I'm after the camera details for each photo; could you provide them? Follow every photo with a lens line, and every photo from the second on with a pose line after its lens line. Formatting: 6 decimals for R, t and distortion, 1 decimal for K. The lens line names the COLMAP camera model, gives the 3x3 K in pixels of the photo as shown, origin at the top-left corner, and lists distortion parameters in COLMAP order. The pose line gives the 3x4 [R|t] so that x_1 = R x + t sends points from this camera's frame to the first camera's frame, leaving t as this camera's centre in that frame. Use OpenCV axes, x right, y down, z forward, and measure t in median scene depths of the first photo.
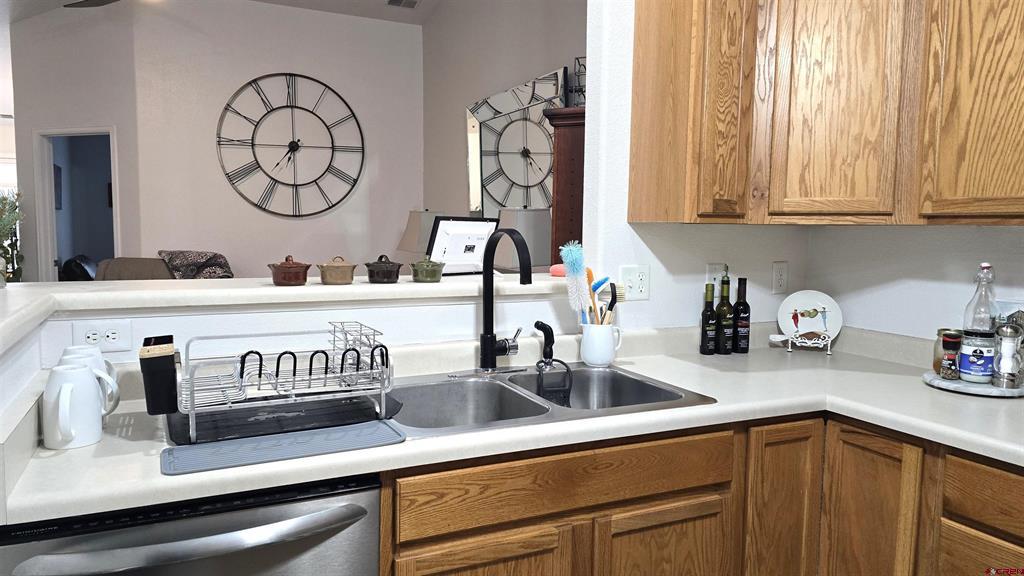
lens RADIAL K [[672.7, 0, 502.1], [0, 672.7, 278.7], [0, 0, 1]] dist [0.048061, -0.053677]
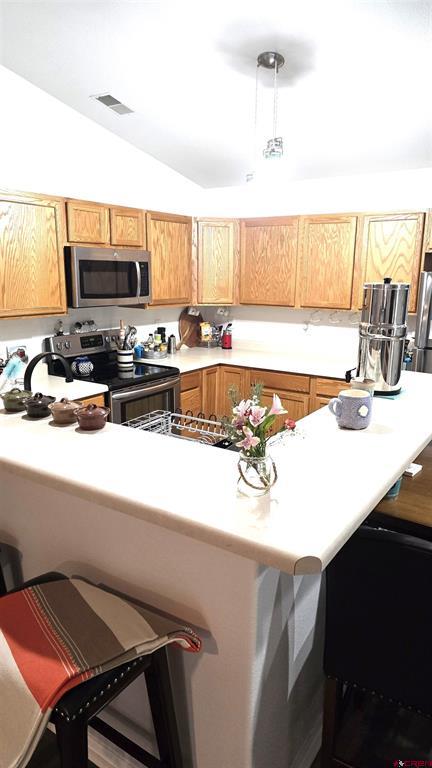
lens RADIAL K [[504.5, 0, 216.2], [0, 504.5, 387.4], [0, 0, 1]] dist [0.048061, -0.053677]
pose [[-0.523846, -0.201395, 0.827663, -1.091466], [0.058230, 0.960909, 0.270673, -0.264880], [-0.849821, 0.189986, -0.491640, 1.190395]]
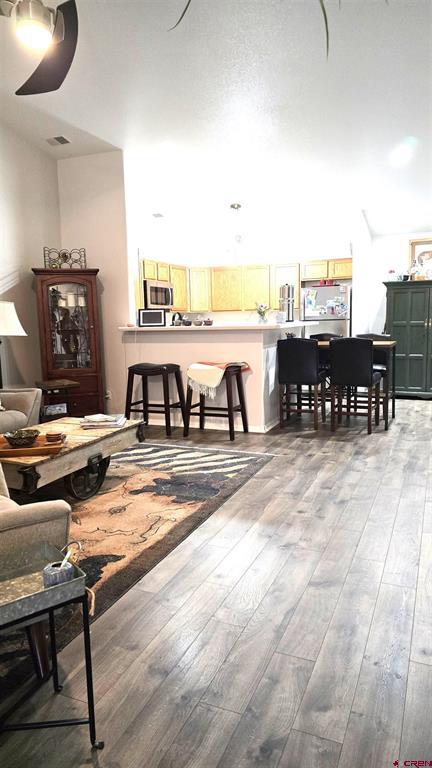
lens RADIAL K [[504.5, 0, 216.9], [0, 504.5, 385.2], [0, 0, 1]] dist [0.048061, -0.053677]
pose [[-0.672095, -0.092505, 0.734664, -2.483380], [0.075945, 0.978322, 0.192662, -0.210580], [-0.736560, 0.185282, -0.650500, 2.863834]]
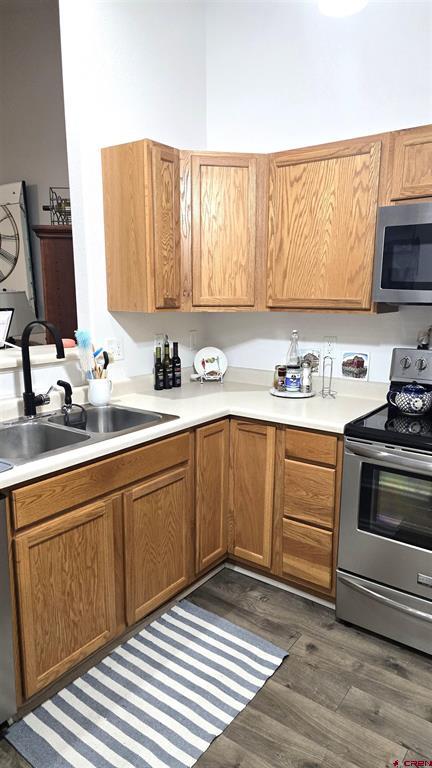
lens RADIAL K [[504.5, 0, 217.8], [0, 504.5, 388.3], [0, 0, 1]] dist [0.048061, -0.053677]
pose [[0.873866, -0.097660, 0.476258, -0.185321], [0.042349, 0.991184, 0.125545, -0.048182], [-0.484320, -0.089540, 0.870297, -0.167047]]
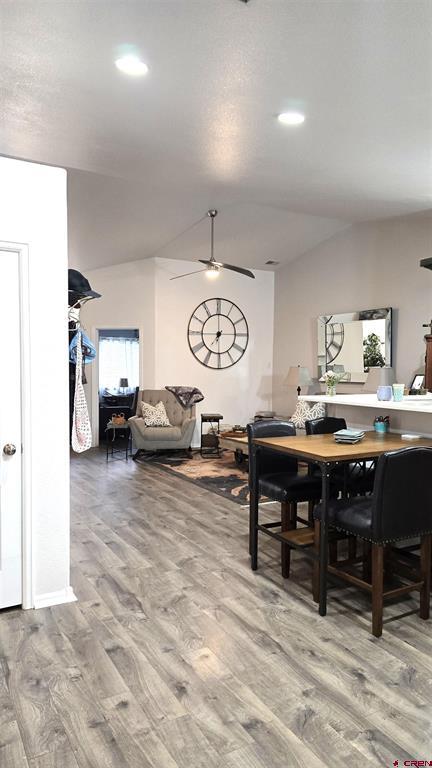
lens RADIAL K [[504.5, 0, 213.8], [0, 504.5, 383.5], [0, 0, 1]] dist [0.048061, -0.053677]
pose [[0.995456, -0.008584, 0.094834, -1.392564], [0.012918, 0.998895, -0.045185, 0.052284], [-0.094341, 0.046205, 0.994467, -1.416667]]
